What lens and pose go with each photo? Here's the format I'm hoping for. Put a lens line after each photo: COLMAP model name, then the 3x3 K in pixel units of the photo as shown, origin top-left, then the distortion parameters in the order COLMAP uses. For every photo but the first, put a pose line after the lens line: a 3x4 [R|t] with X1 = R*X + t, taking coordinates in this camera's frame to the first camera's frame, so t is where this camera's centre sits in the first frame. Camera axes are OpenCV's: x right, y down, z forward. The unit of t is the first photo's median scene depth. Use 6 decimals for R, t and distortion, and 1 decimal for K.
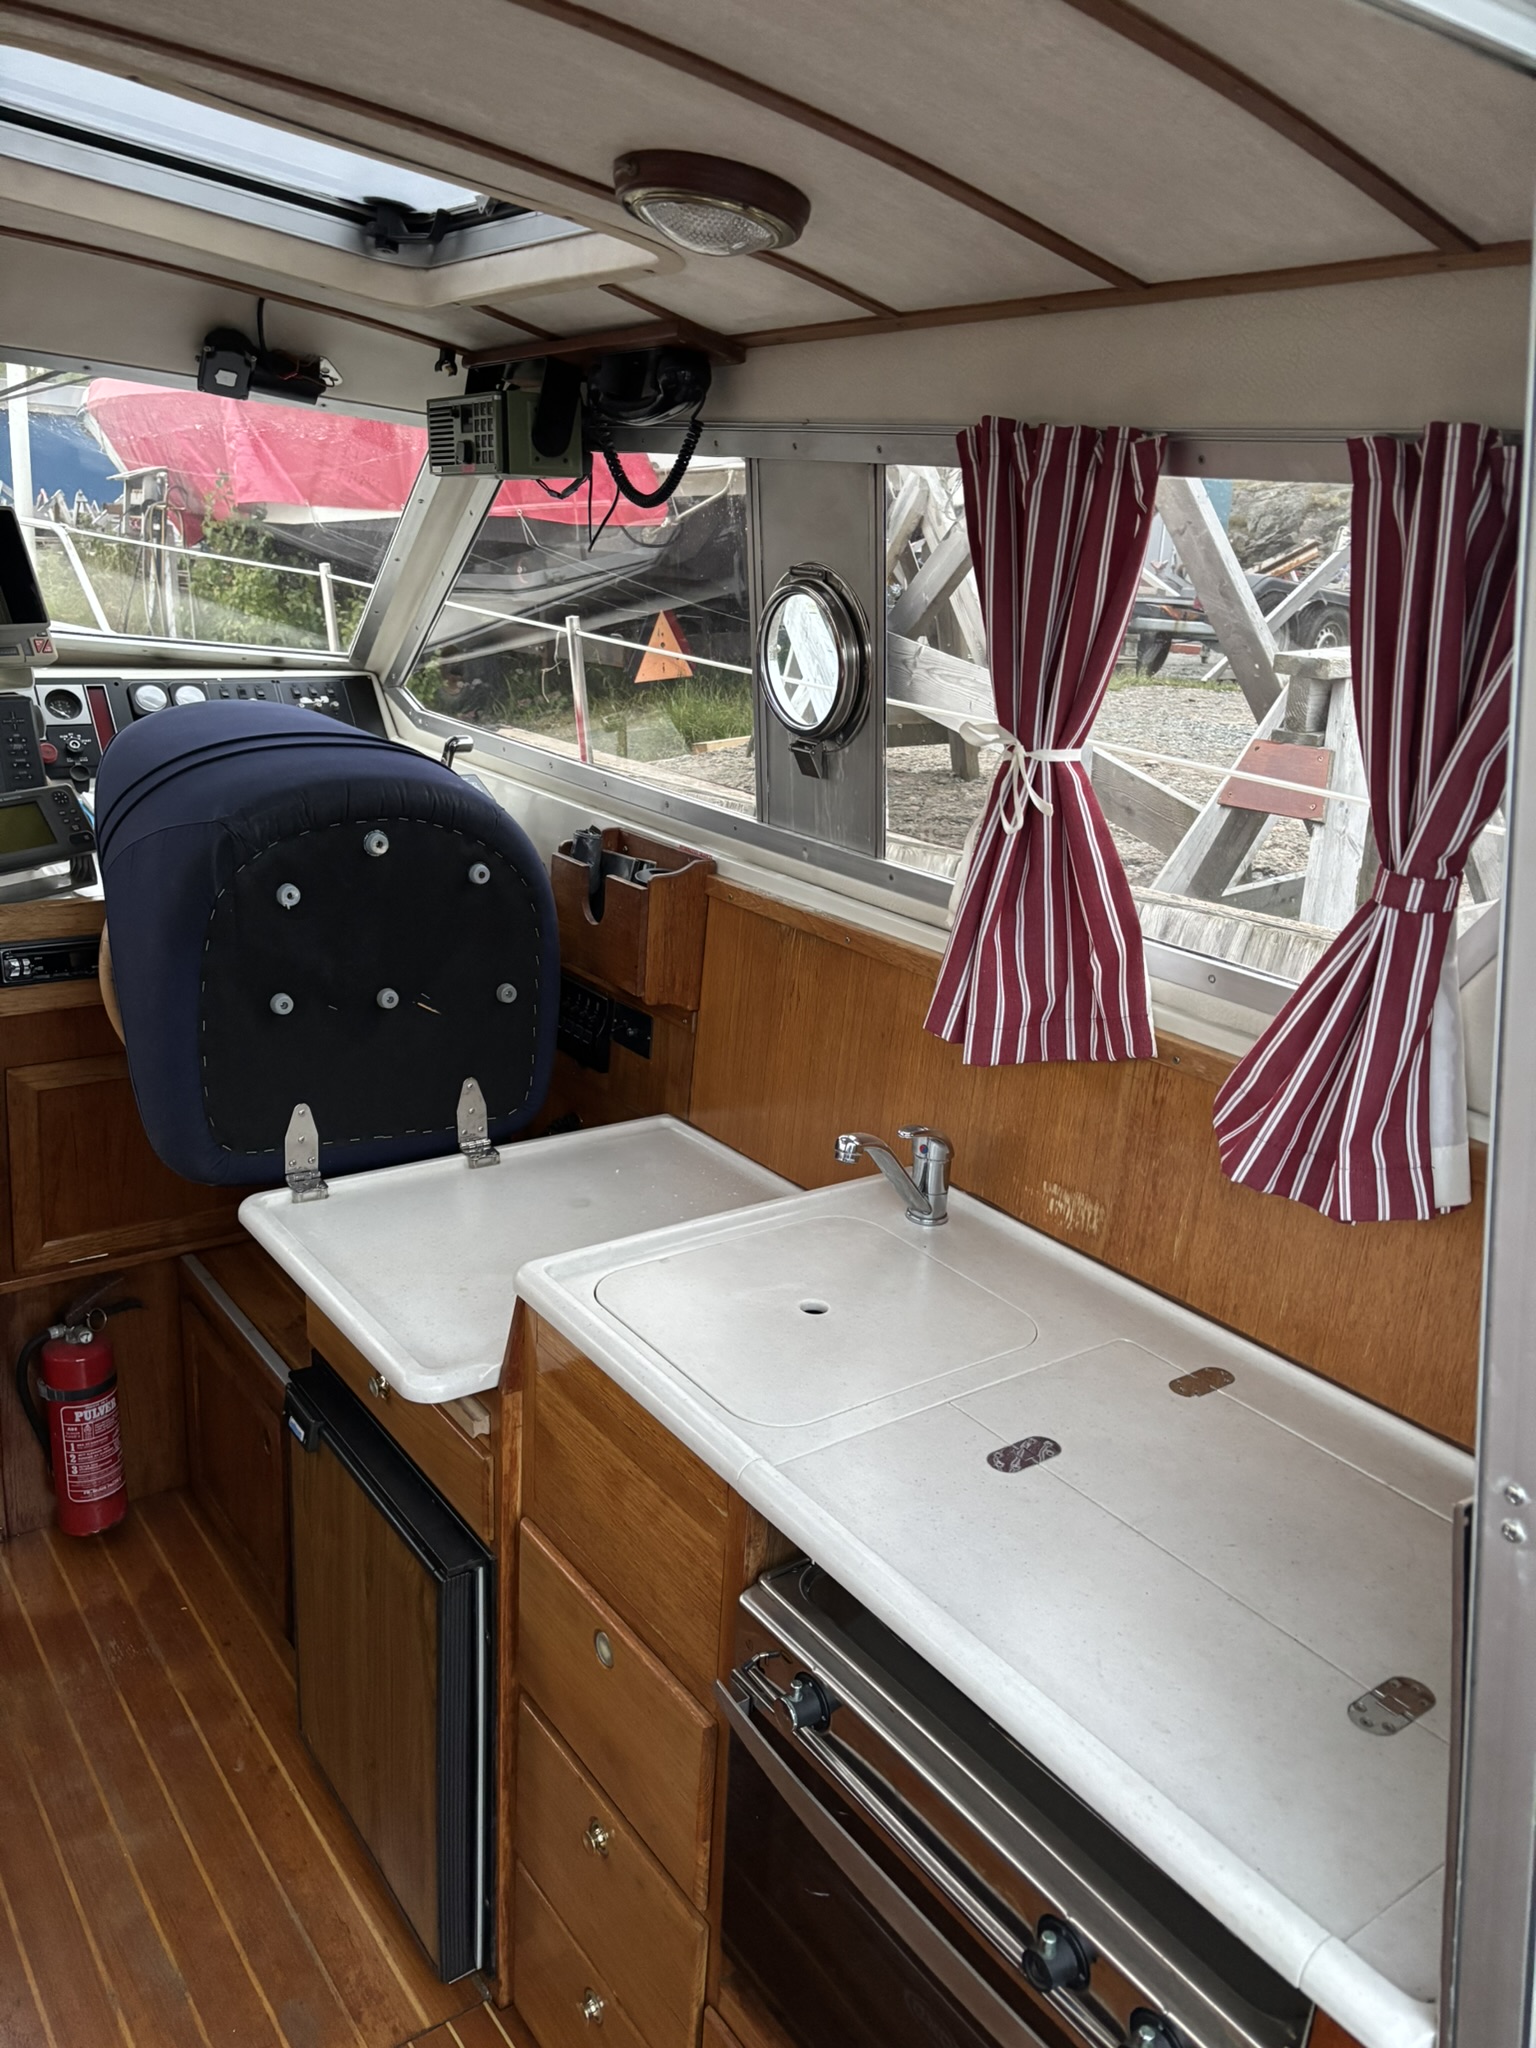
lens RADIAL K [[1607.3, 0, 776.5], [0, 1607.3, 1041.1], [0, 0, 1]] dist [0.068179, -0.054587]
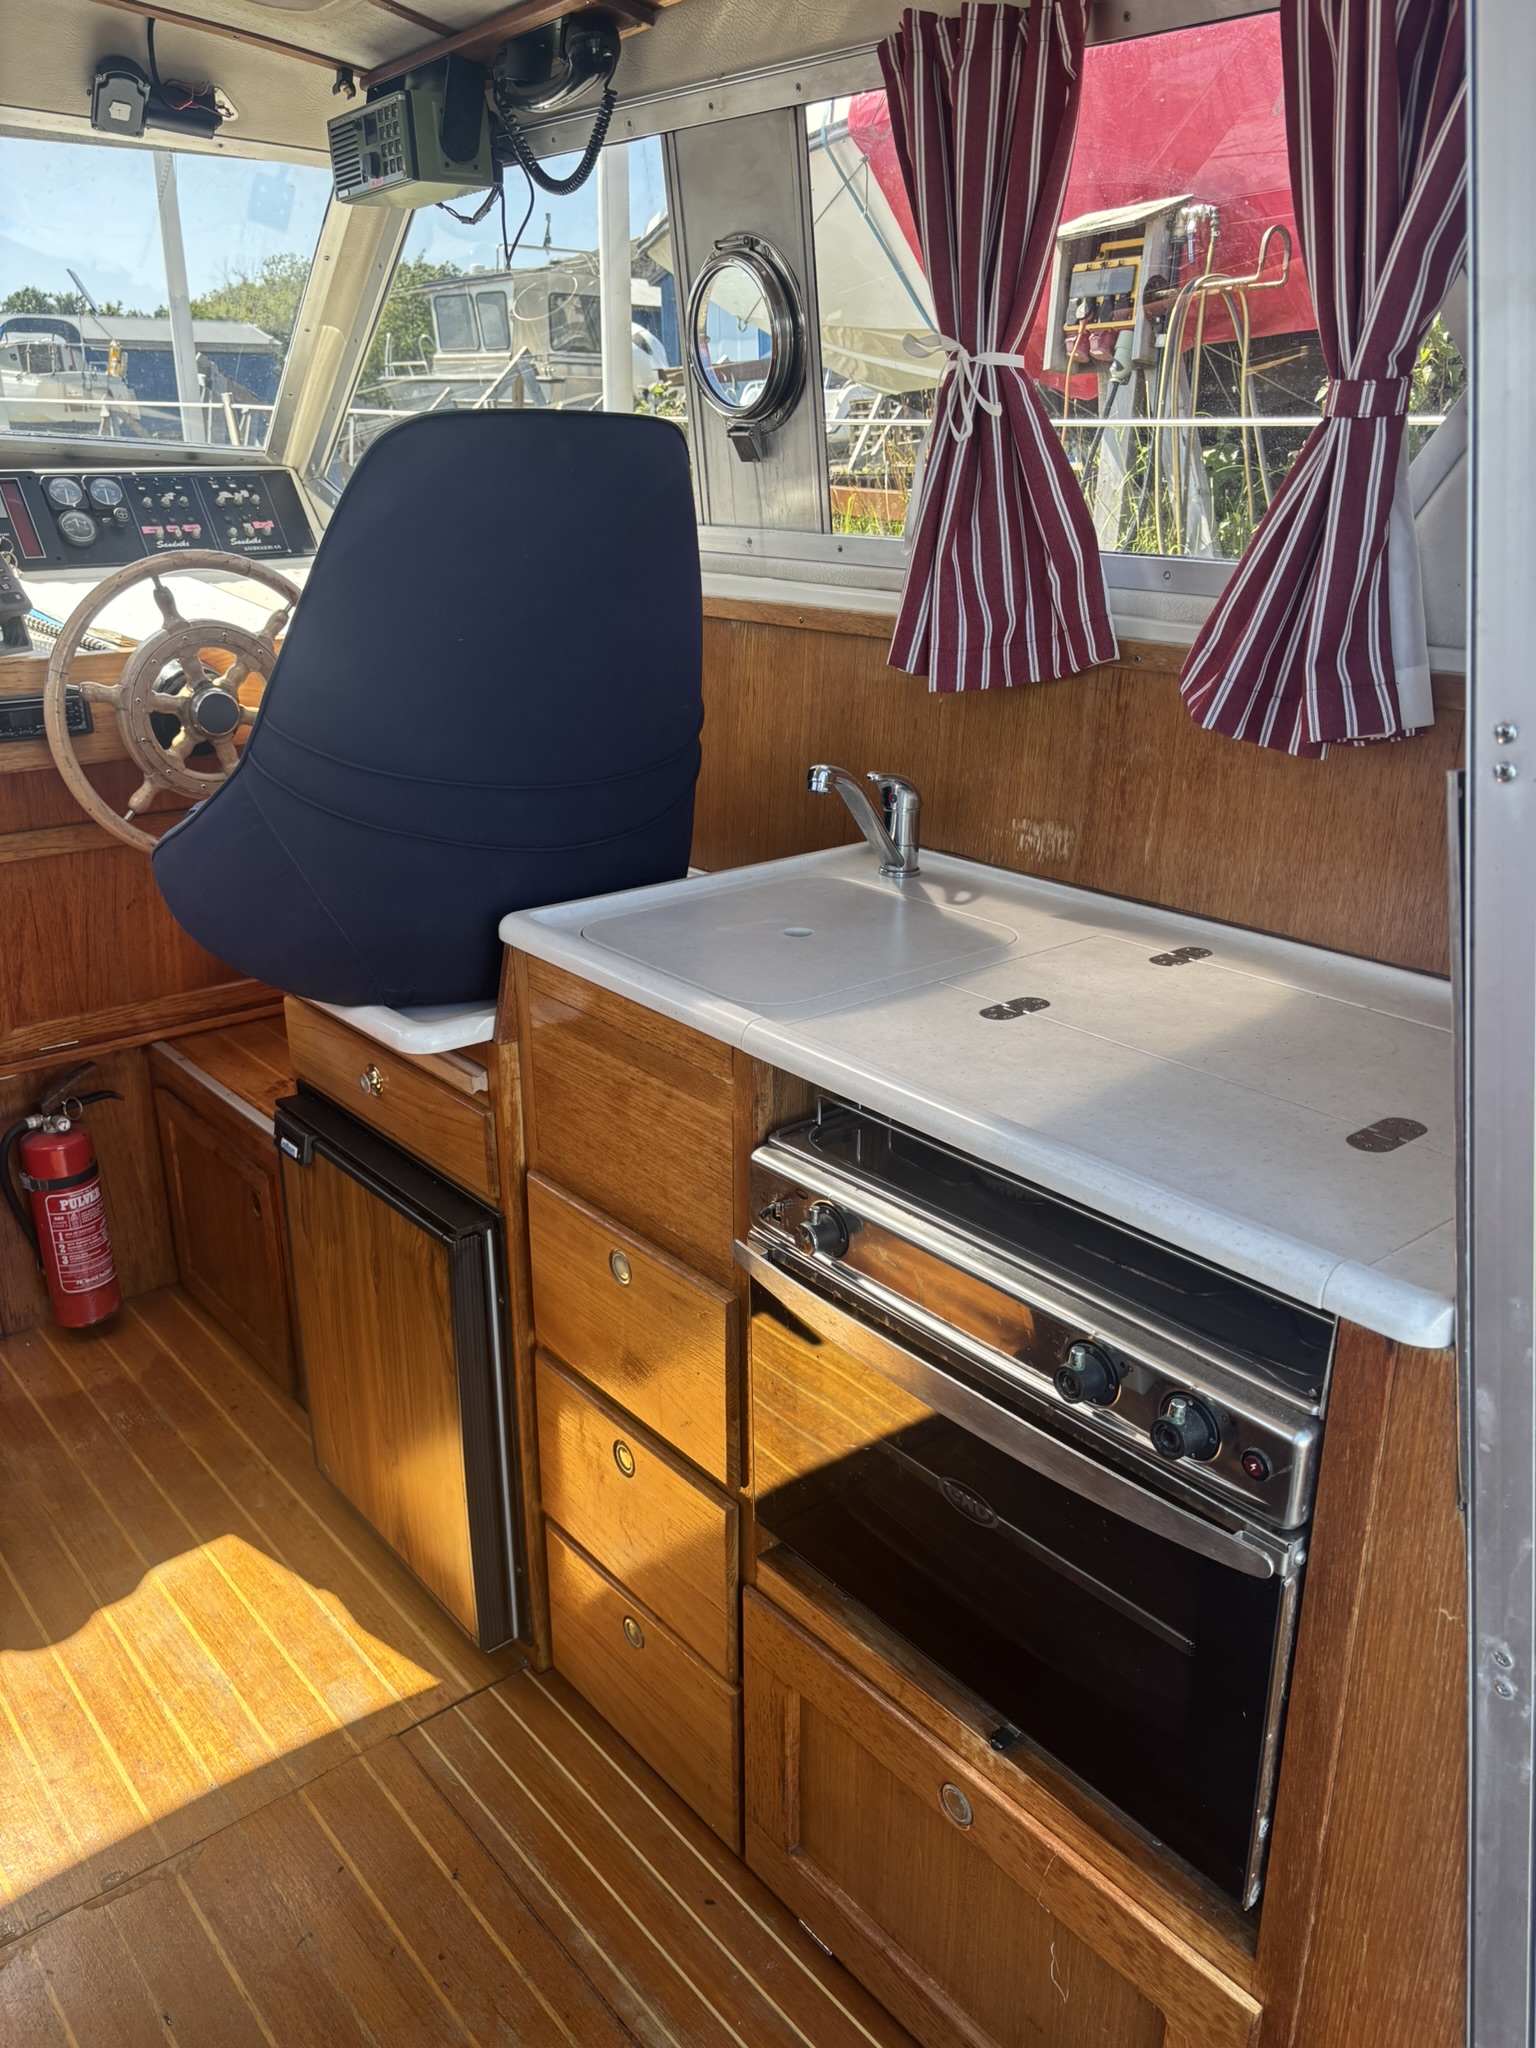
lens RADIAL K [[1610.8, 0, 768.0], [0, 1610.8, 1024.0], [0, 0, 1]] dist [0.074651, -0.078122]
pose [[0.996790, -0.074407, 0.029551, -0.023025], [0.073182, 0.996493, 0.040570, 0.137976], [-0.032466, -0.038278, 0.998740, -0.013105]]
